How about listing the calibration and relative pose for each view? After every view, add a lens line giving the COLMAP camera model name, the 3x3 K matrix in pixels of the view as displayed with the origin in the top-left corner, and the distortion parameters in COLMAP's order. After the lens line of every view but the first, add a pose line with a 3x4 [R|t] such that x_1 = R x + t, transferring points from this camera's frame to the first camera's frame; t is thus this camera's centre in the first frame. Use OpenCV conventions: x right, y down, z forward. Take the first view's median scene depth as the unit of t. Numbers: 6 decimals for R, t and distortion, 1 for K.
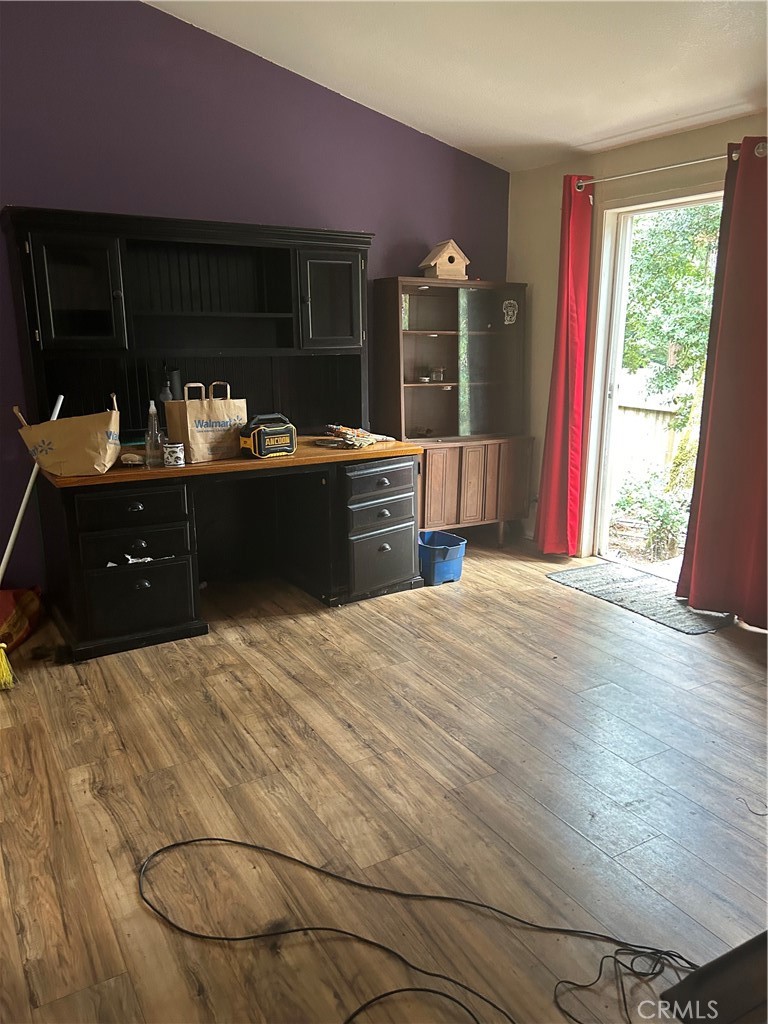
lens RADIAL K [[769.4, 0, 382.7], [0, 769.4, 515.8], [0, 0, 1]] dist [-0.035502, -0.001922]
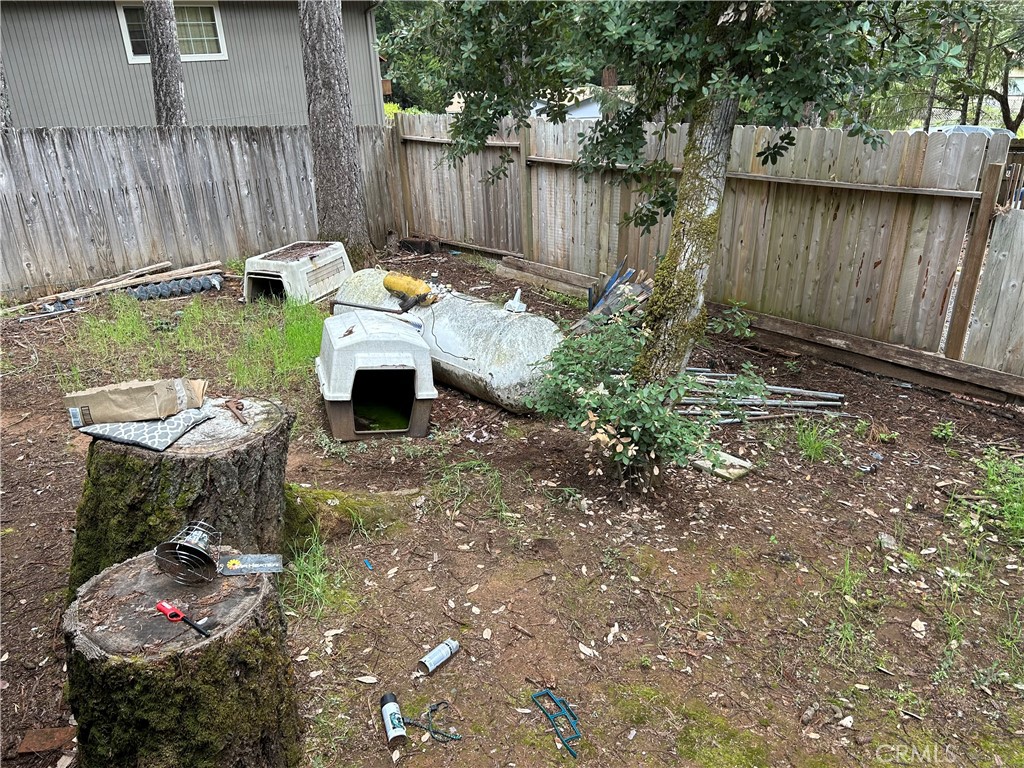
lens RADIAL K [[769.4, 0, 514.7], [0, 769.4, 384.1], [0, 0, 1]] dist [-0.035502, -0.001922]
pose [[0.968012, -0.148108, 0.202527, 0.197531], [0.109699, 0.975780, 0.189262, -0.136305], [-0.225653, -0.160991, 0.960814, 0.560630]]
